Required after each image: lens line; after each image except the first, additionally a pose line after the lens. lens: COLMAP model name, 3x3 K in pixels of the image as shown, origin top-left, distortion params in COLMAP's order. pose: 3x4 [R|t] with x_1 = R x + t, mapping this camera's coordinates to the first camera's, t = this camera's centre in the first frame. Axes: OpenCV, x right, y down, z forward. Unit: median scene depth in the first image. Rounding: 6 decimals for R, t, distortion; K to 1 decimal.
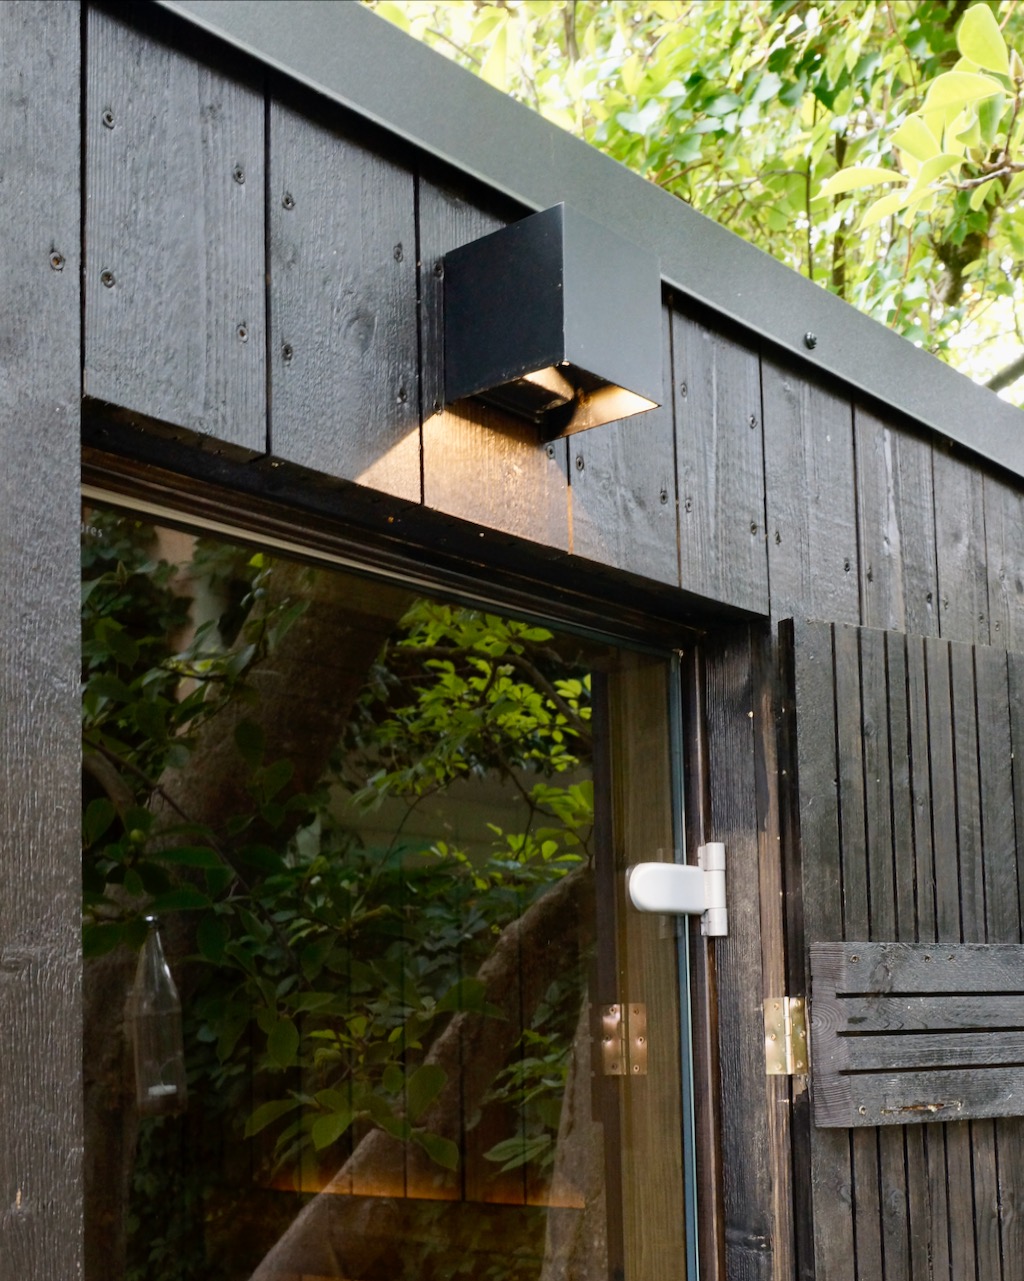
lens RADIAL K [[2513.3, 0, 512.0], [0, 2513.3, 640.5], [0, 0, 1]] dist [-0.003437, 0.065538]
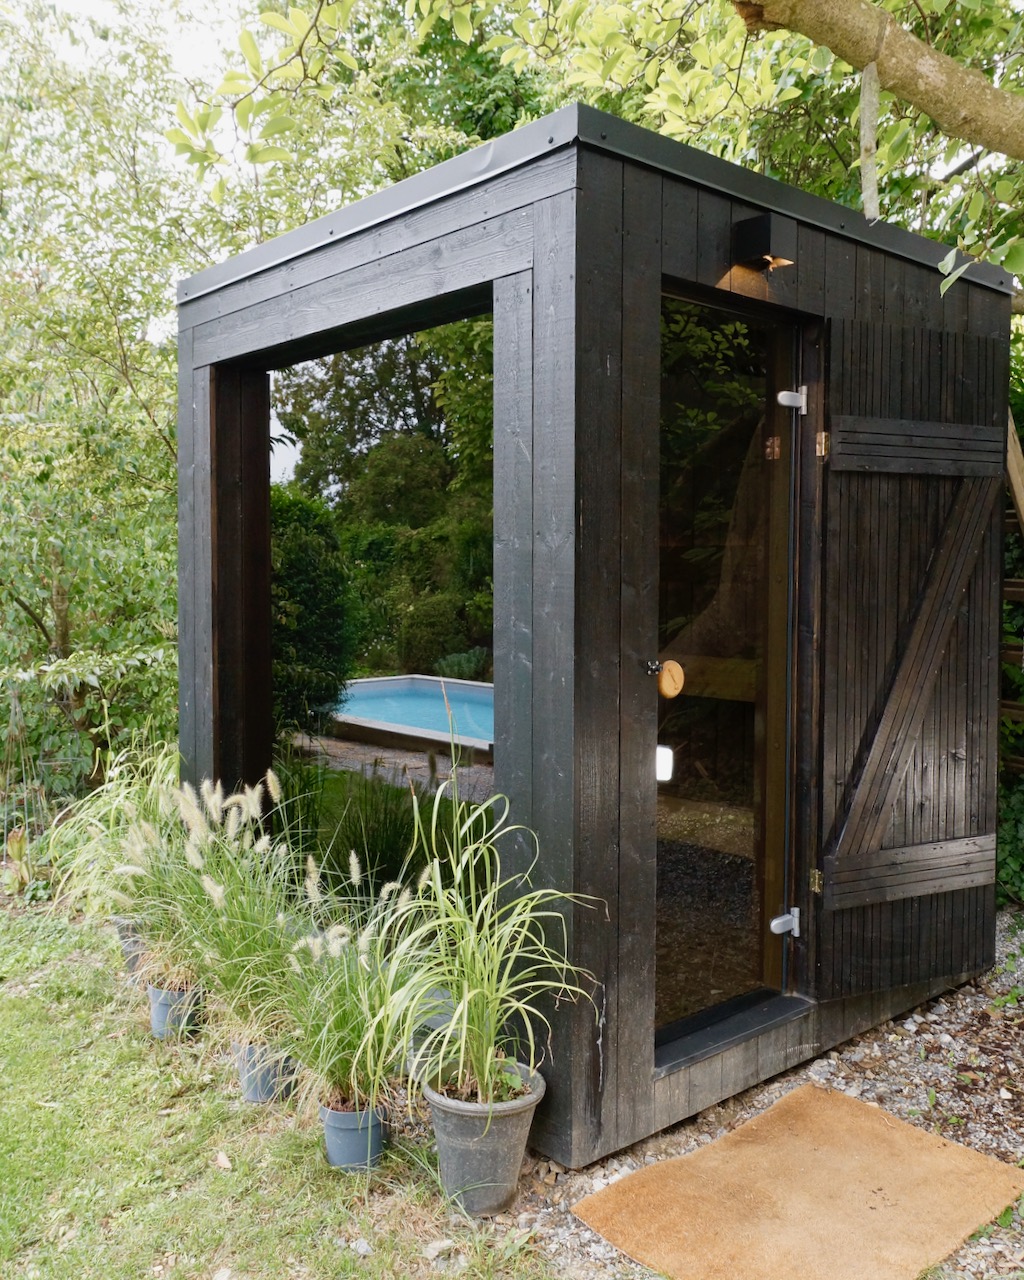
lens RADIAL K [[1483.9, 0, 491.7], [0, 1483.9, 641.4], [0, 0, 1]] dist [0.020811, -0.017541]
pose [[0.992425, 0.024229, -0.120442, -0.084029], [0.003598, 0.974208, 0.225624, -0.035410], [0.122802, -0.224348, 0.966741, -1.021917]]
